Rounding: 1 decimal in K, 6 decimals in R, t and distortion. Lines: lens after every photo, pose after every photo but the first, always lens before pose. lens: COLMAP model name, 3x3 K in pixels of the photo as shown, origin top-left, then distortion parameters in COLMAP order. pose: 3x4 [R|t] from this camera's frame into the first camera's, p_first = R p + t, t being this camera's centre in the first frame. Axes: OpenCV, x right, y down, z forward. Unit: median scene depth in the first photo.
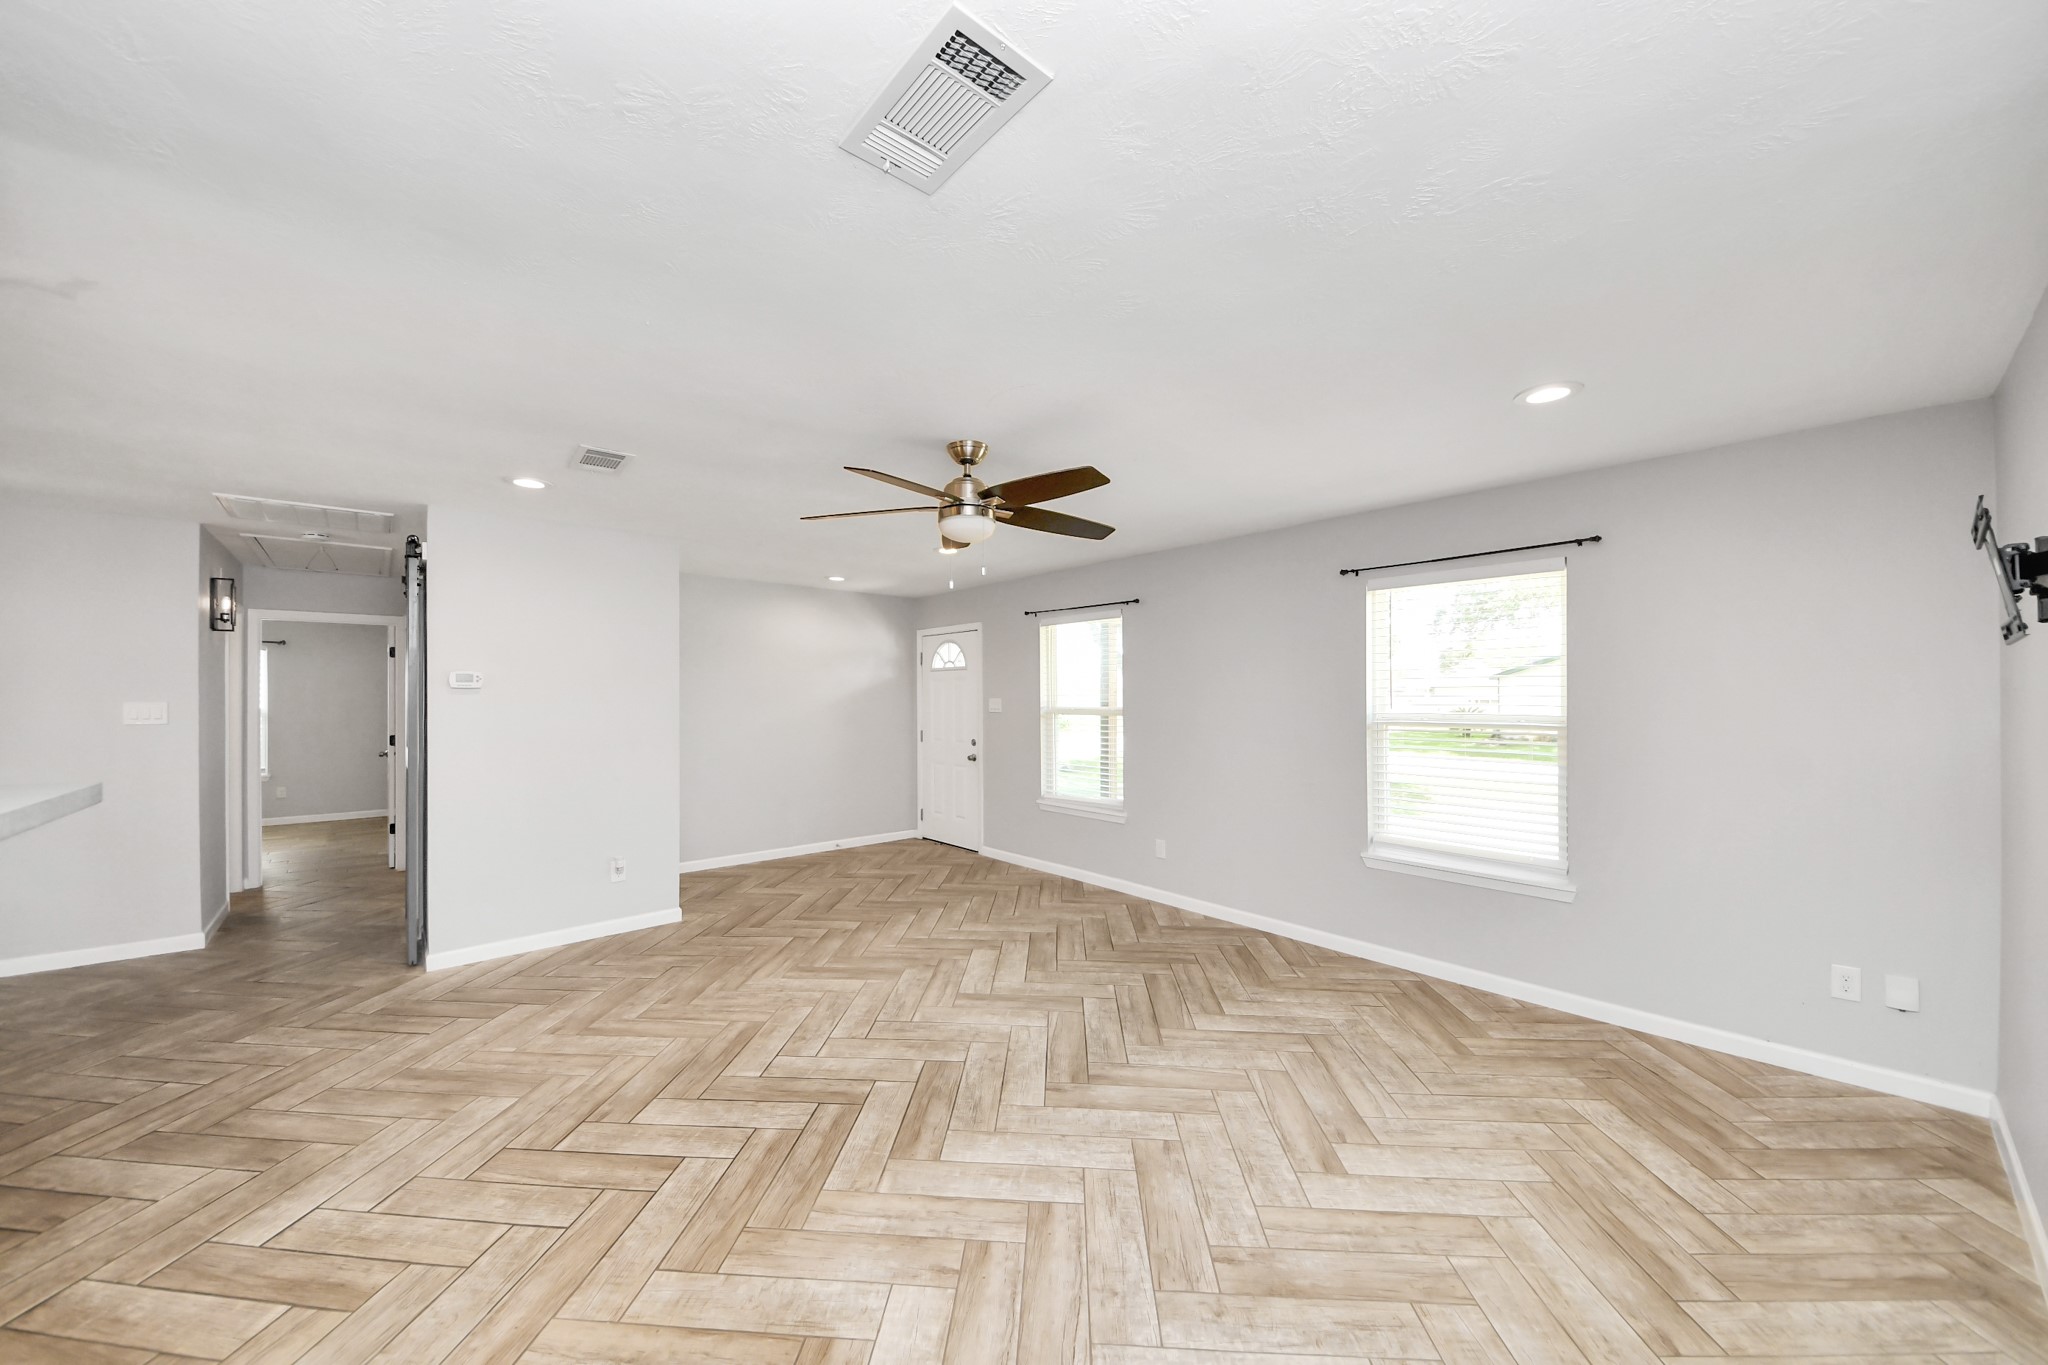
lens RADIAL K [[737.3, 0, 1012.5], [0, 737.3, 692.6], [0, 0, 1]] dist [0.000980, 0.000176]
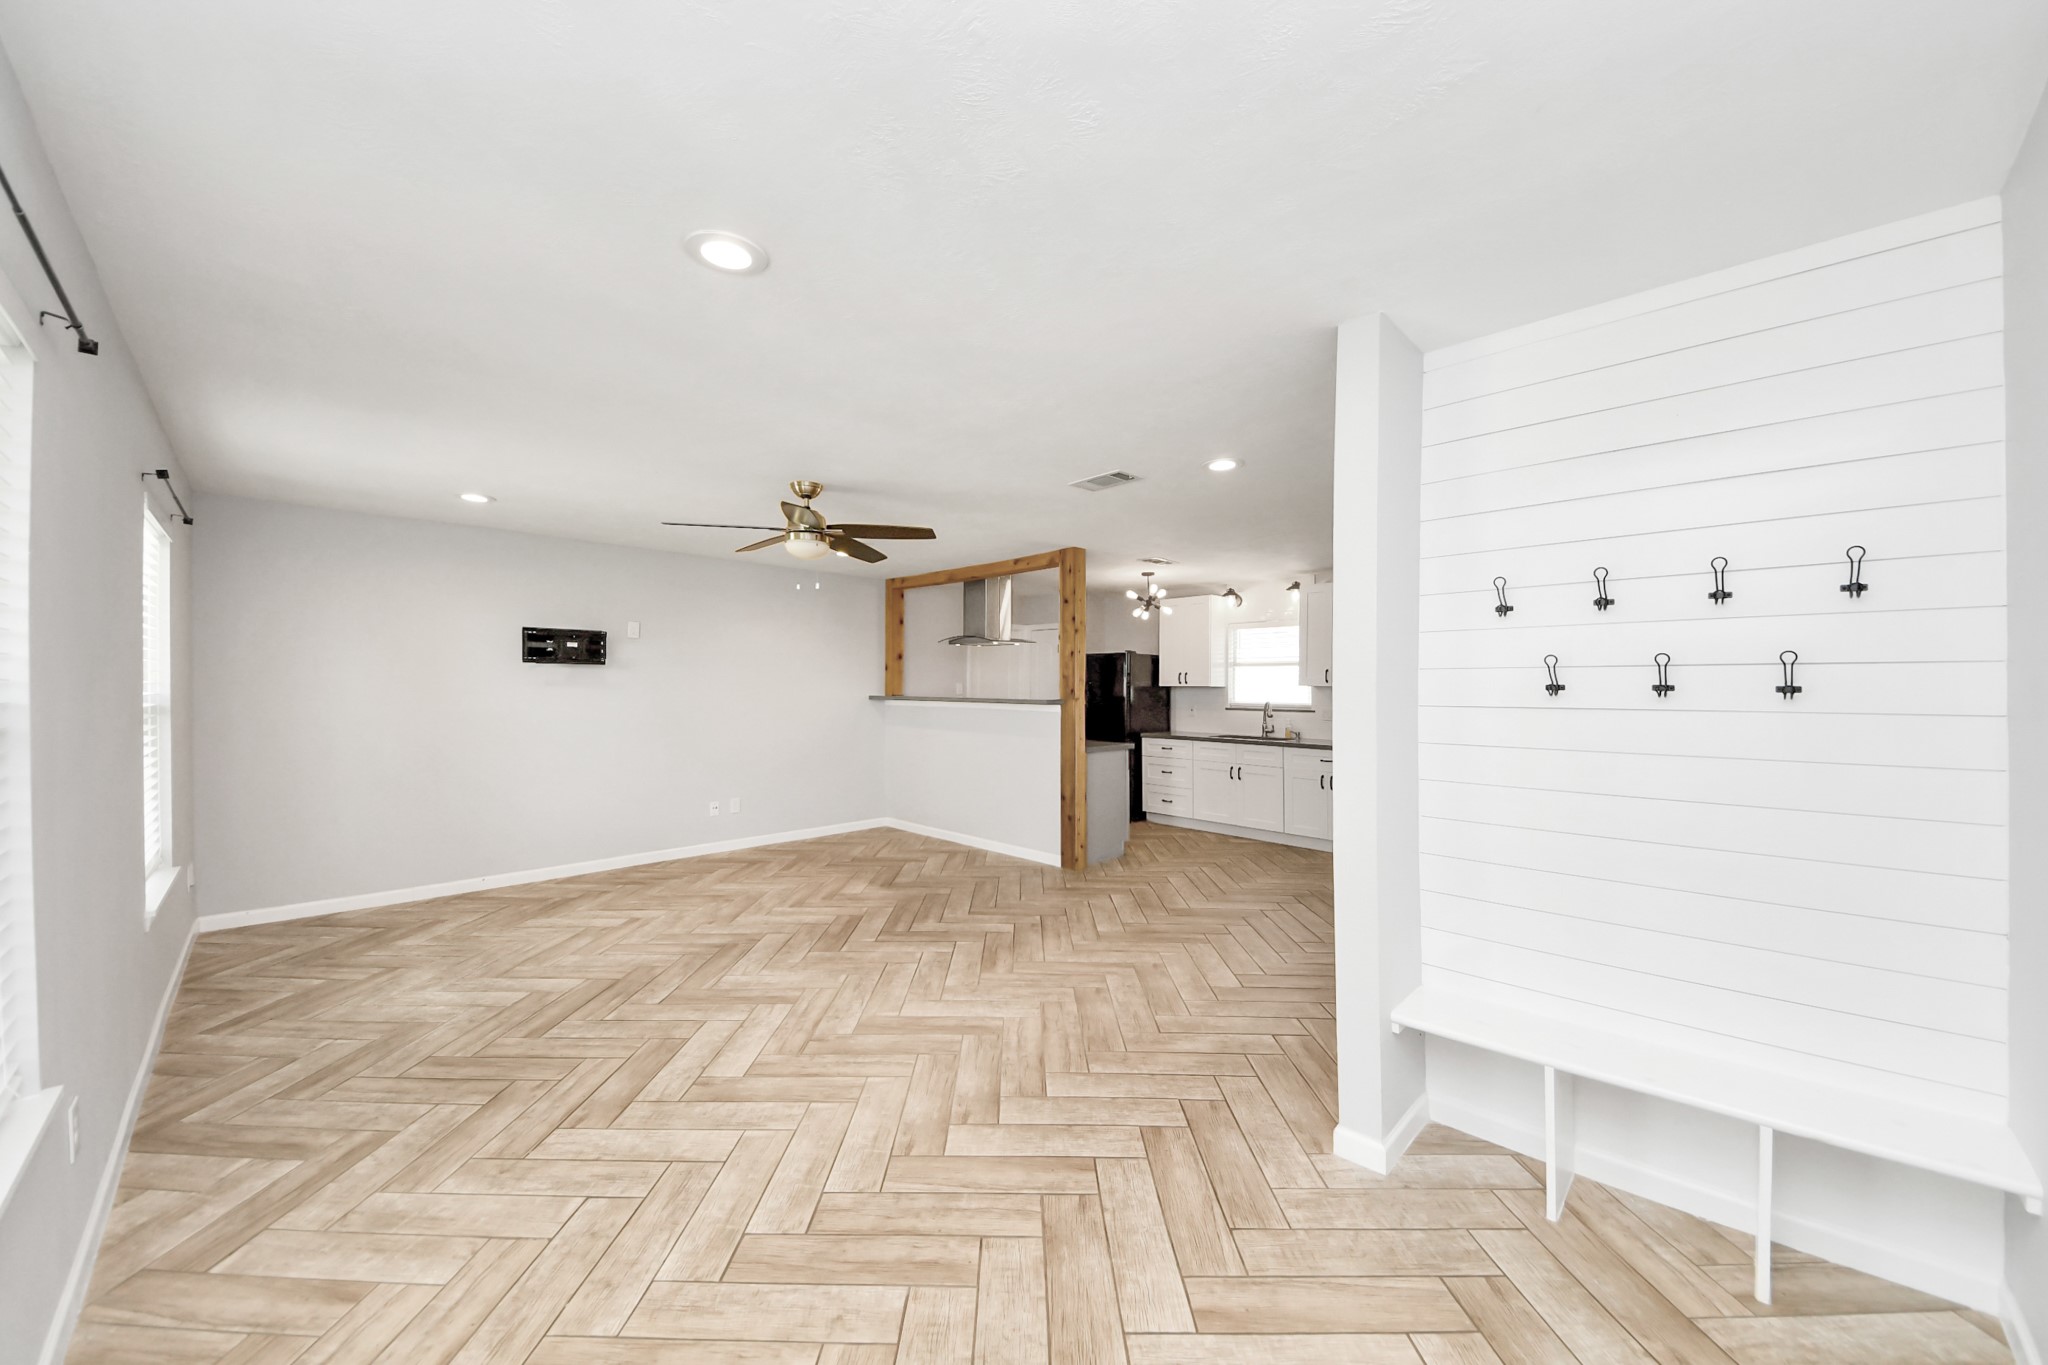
lens RADIAL K [[743.7, 0, 1024.0], [0, 743.7, 682.5], [0, 0, 1]] dist [0.000313, -0.014463]
pose [[-0.997371, -0.002612, -0.072420, -0.312339], [-0.001795, 0.999934, -0.011342, 0.022511], [0.072445, -0.011182, -0.997310, 2.094551]]
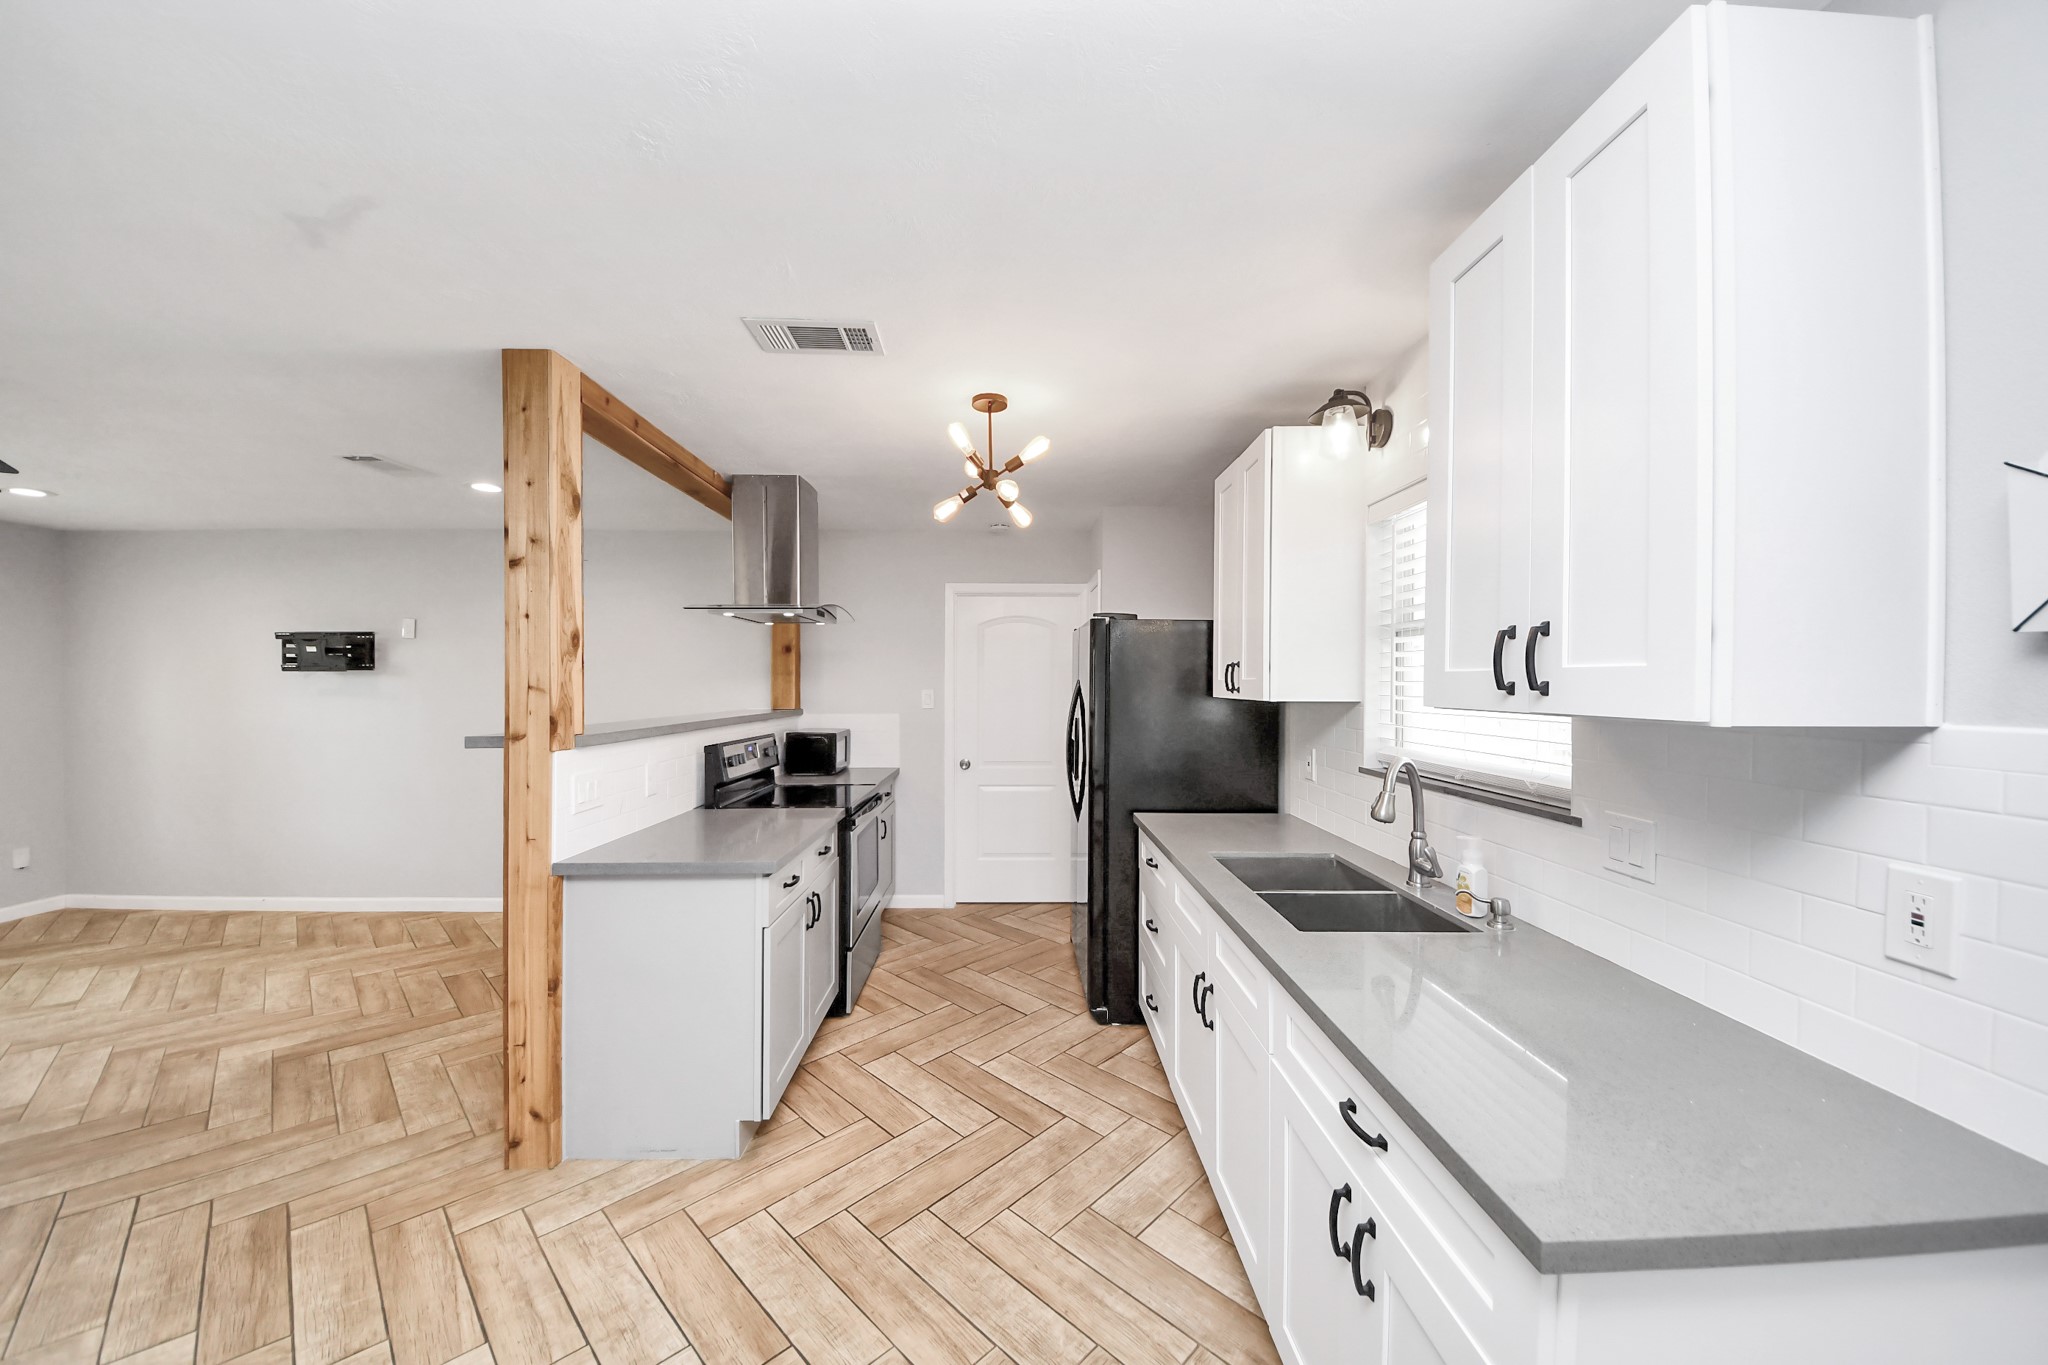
lens RADIAL K [[700.1, 0, 1024.0], [0, 700.1, 682.5], [0, 0, 1]] dist [0.005859, -0.011148]
pose [[-0.766758, 0.003511, 0.641926, -1.337427], [-0.001168, 0.999976, -0.006863, -0.006004], [-0.641935, -0.006012, -0.766736, 0.553056]]
